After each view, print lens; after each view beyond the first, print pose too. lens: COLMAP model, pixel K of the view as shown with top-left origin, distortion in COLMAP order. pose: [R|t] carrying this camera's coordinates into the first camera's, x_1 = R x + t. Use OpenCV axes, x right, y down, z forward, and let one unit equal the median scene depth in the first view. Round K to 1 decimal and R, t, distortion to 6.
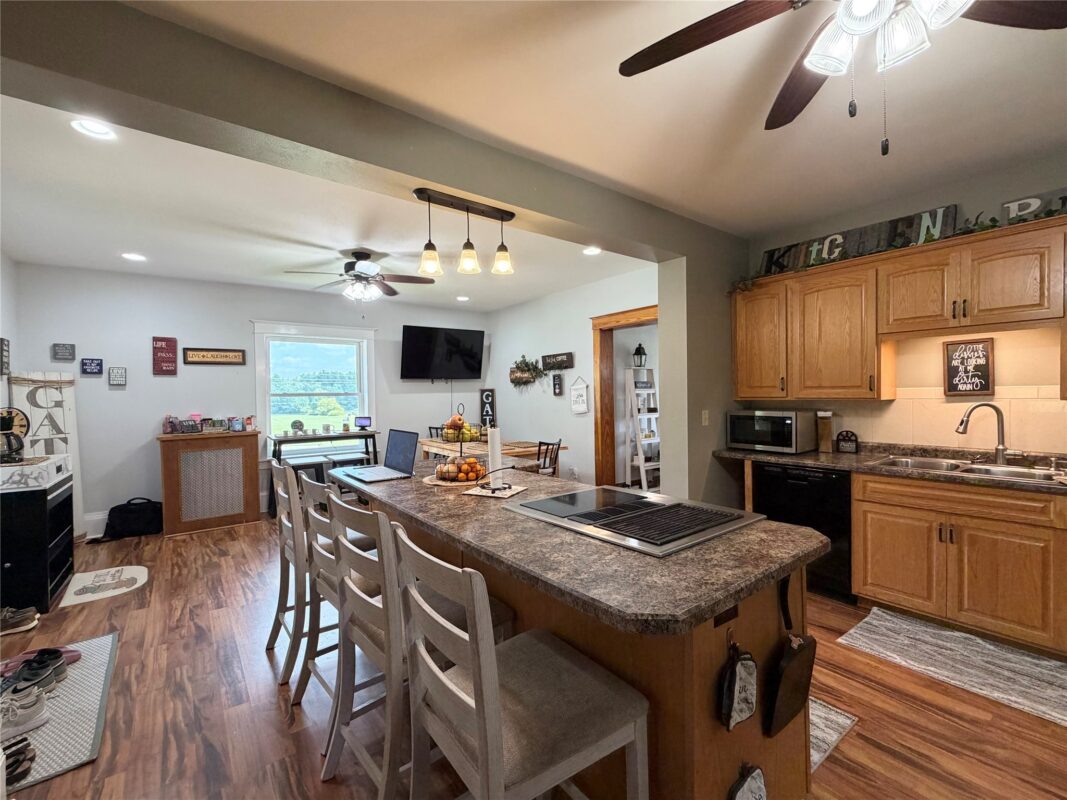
lens RADIAL K [[461.3, 0, 533.3], [0, 461.3, 400.9], [0, 0, 1]] dist [0.003224, -0.000787]
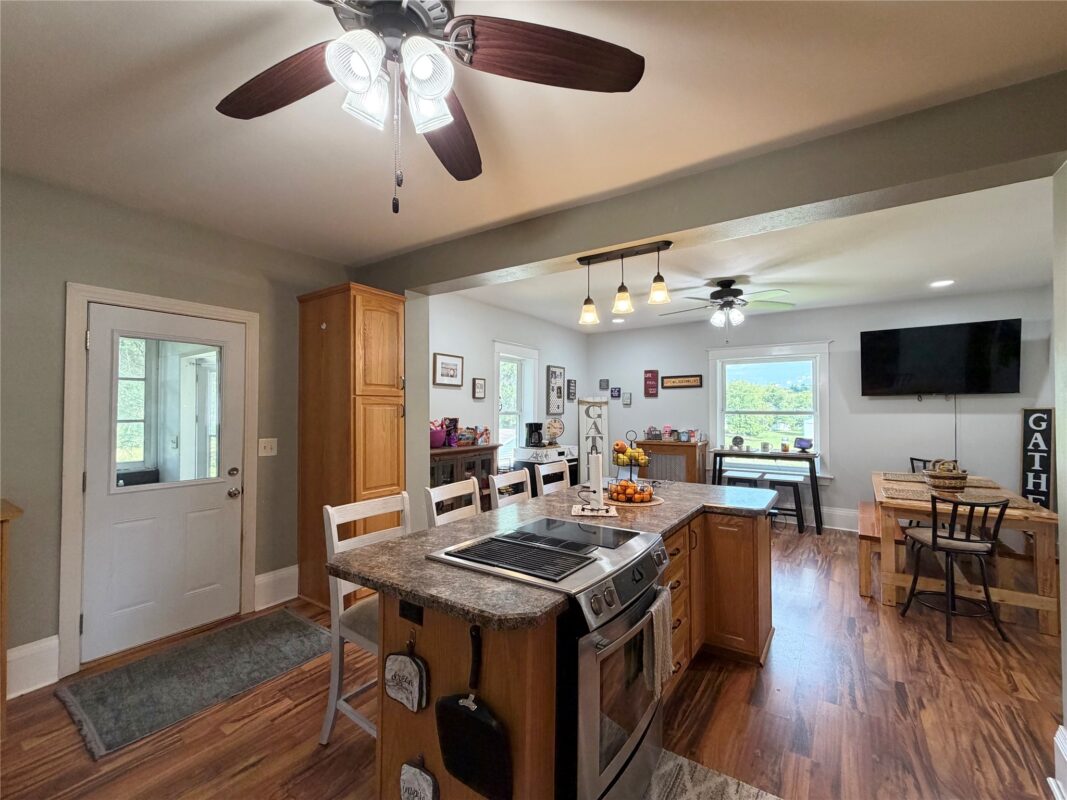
lens RADIAL K [[461.3, 0, 532.4], [0, 461.3, 402.5], [0, 0, 1]] dist [0.003224, -0.000787]
pose [[0.311530, 0.002420, -0.950233, 0.353173], [-0.020338, 0.999785, -0.004122, -0.022302], [0.950019, 0.020610, 0.311512, 0.190783]]
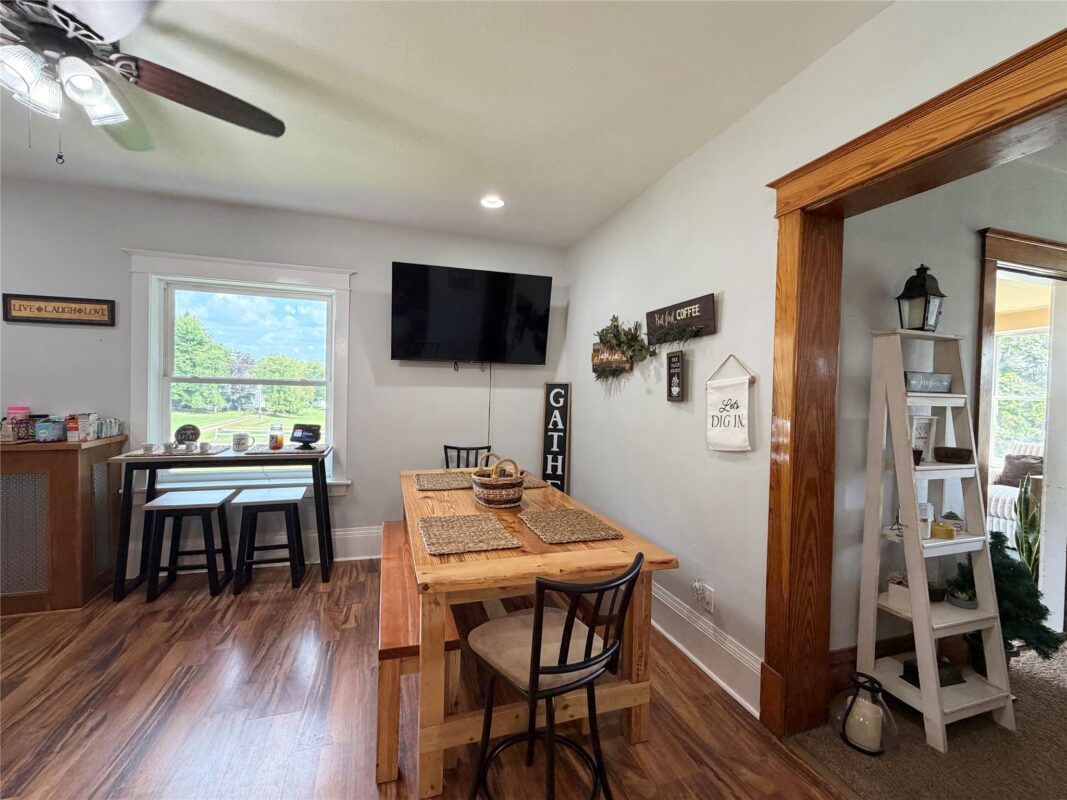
lens RADIAL K [[461.3, 0, 531.1], [0, 461.3, 396.8], [0, 0, 1]] dist [0.003224, -0.000787]
pose [[0.942944, 0.041480, -0.330357, 0.069883], [-0.043112, 0.999067, 0.002388, -0.011721], [0.330148, 0.011990, 0.943853, 0.574047]]
